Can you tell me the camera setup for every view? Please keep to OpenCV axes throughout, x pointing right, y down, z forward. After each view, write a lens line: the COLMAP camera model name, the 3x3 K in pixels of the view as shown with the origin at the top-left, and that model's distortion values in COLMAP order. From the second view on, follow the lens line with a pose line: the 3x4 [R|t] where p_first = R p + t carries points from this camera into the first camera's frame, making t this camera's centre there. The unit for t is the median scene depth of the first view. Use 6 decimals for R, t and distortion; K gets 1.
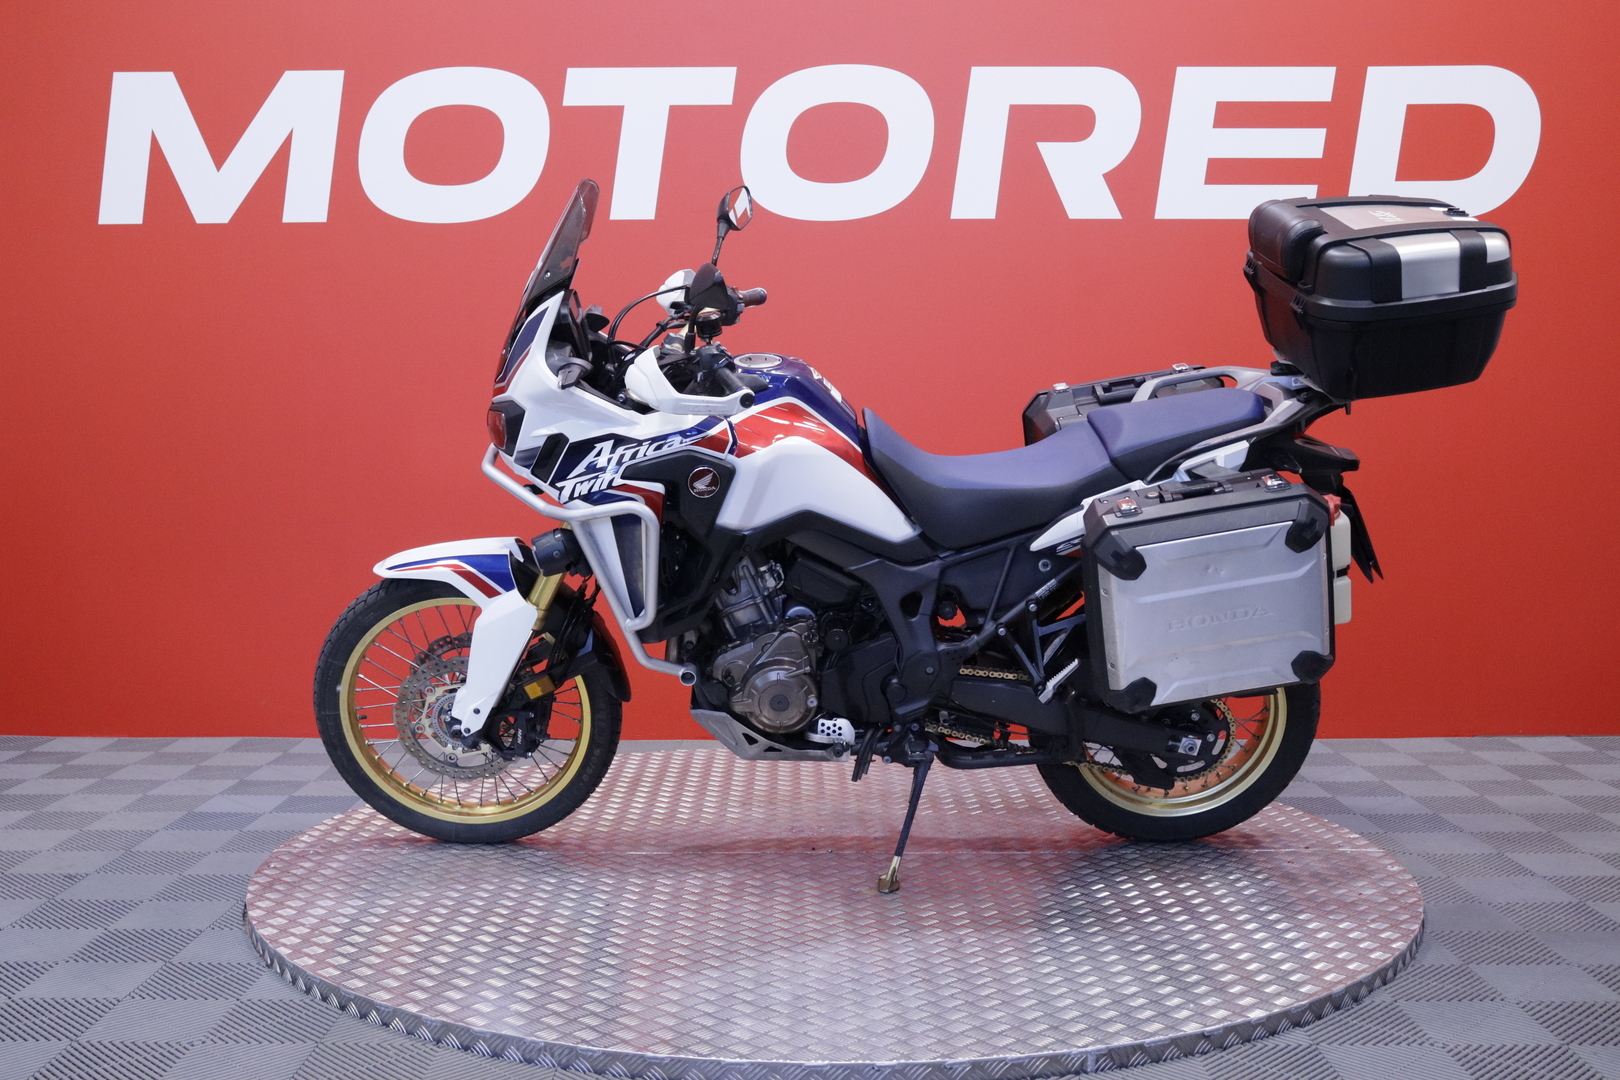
lens RADIAL K [[1867.6, 0, 810.0], [0, 1867.6, 540.0], [0, 0, 1]] dist [-0.141805, 0.001920]
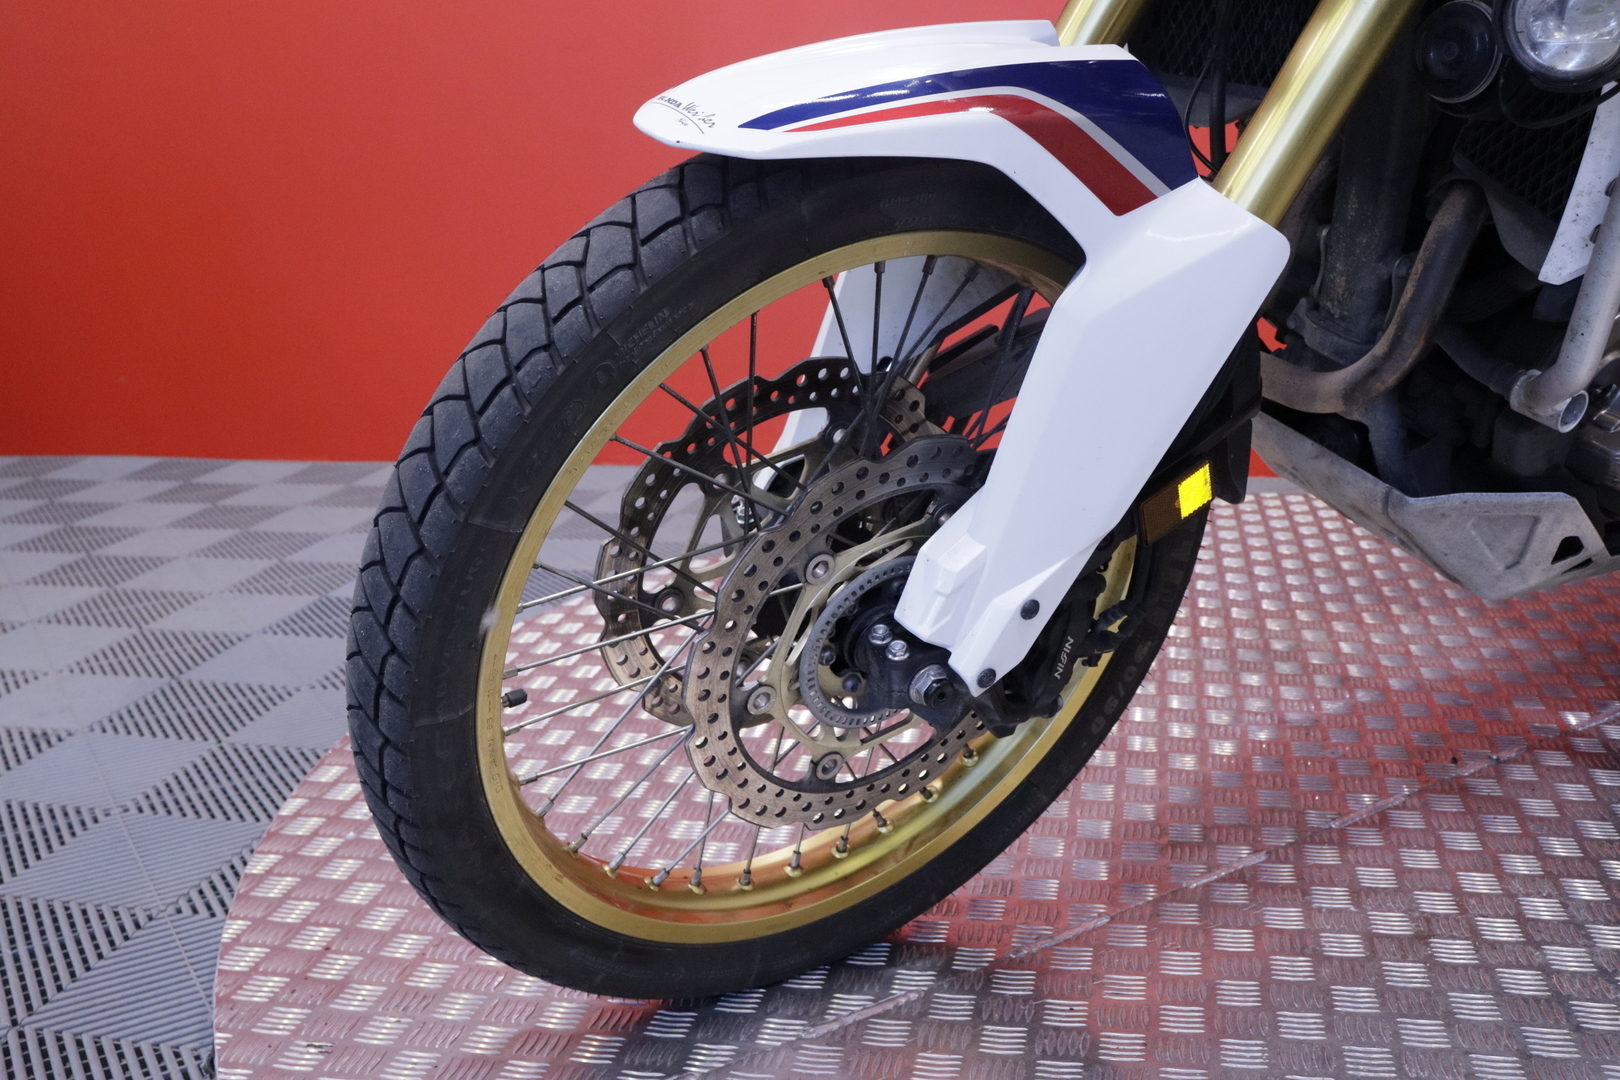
lens RADIAL K [[1633.7, 0, 786.8], [0, 1633.7, 539.1], [0, 0, 1]] dist [-0.097581, 0.009318]
pose [[0.843084, -0.141004, 0.518967, -0.376855], [0.067500, 0.985129, 0.158004, 0.039869], [-0.533528, -0.098181, 0.840064, 0.868047]]
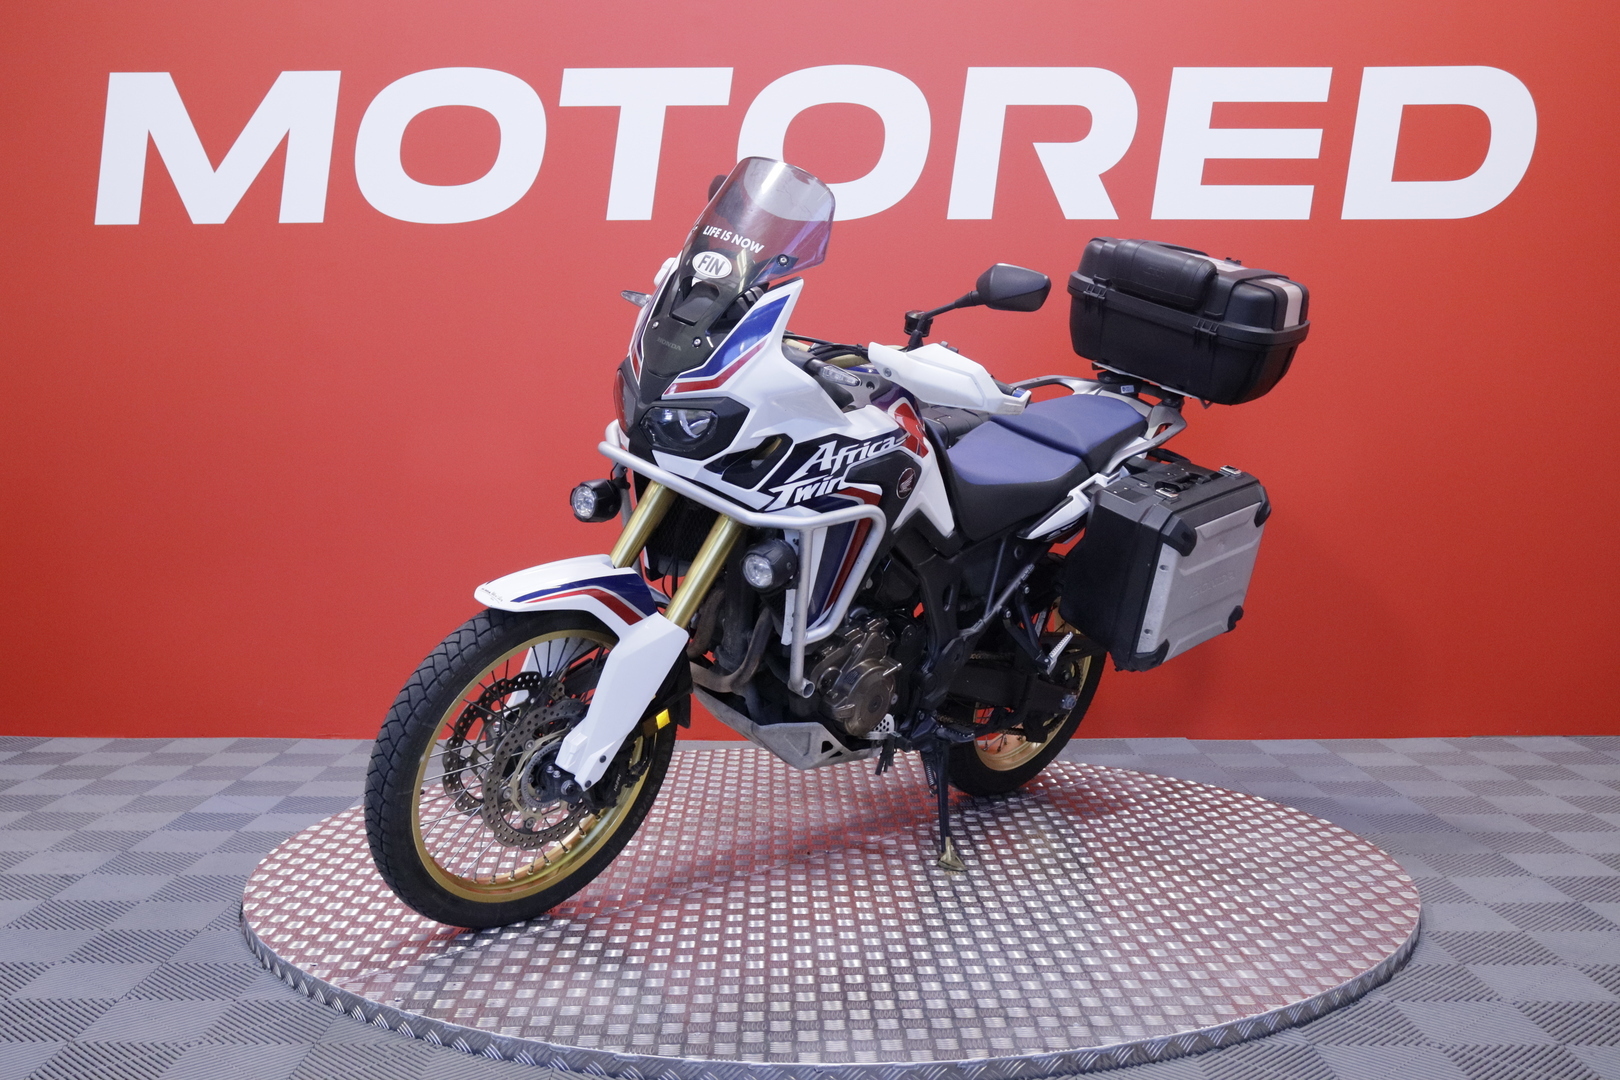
lens RADIAL K [[1867.6, 0, 810.0], [0, 1867.6, 540.0], [0, 0, 1]] dist [-0.141805, 0.001920]
pose [[0.701146, -0.037665, 0.712022, -0.783982], [0.054973, 0.998487, -0.001315, -0.003065], [-0.710896, 0.040064, 0.702156, 0.347916]]
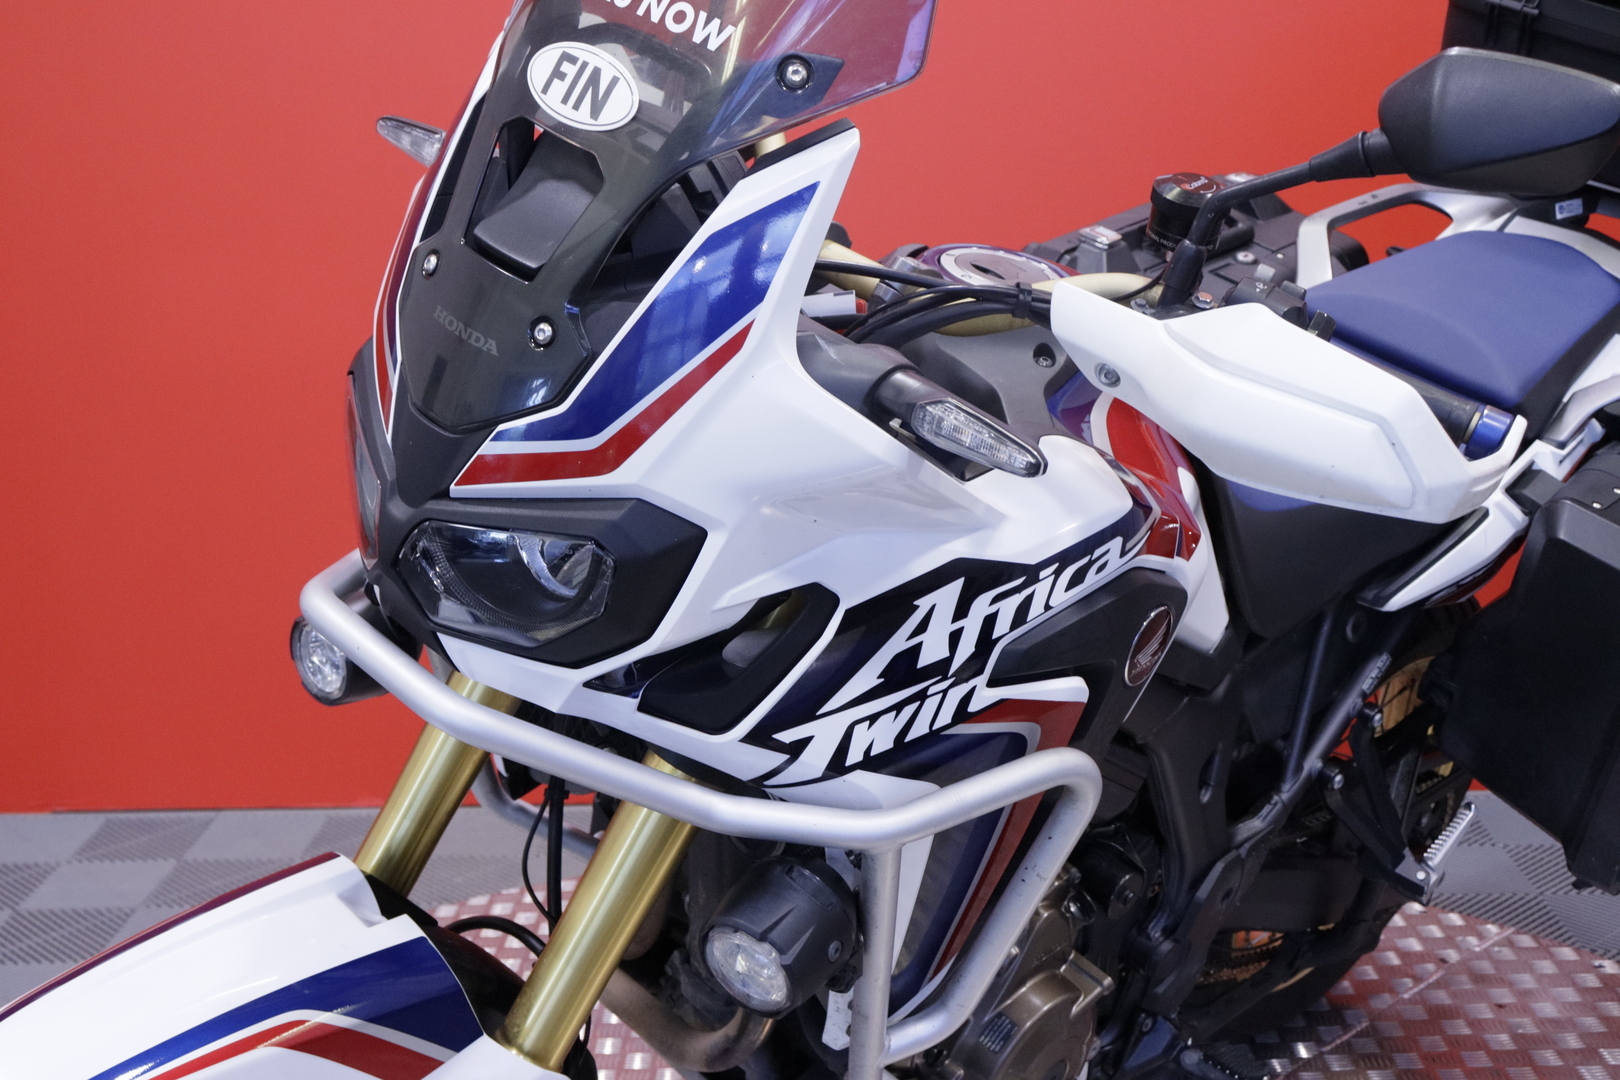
lens RADIAL K [[2103.8, 0, 780.7], [0, 2103.8, 540.7], [0, 0, 1]] dist [0.006704, 0.055002]
pose [[0.732824, -0.177838, 0.656766, -0.371922], [0.082327, 0.981323, 0.173860, -0.127210], [-0.675419, -0.073339, 0.733778, 0.744192]]
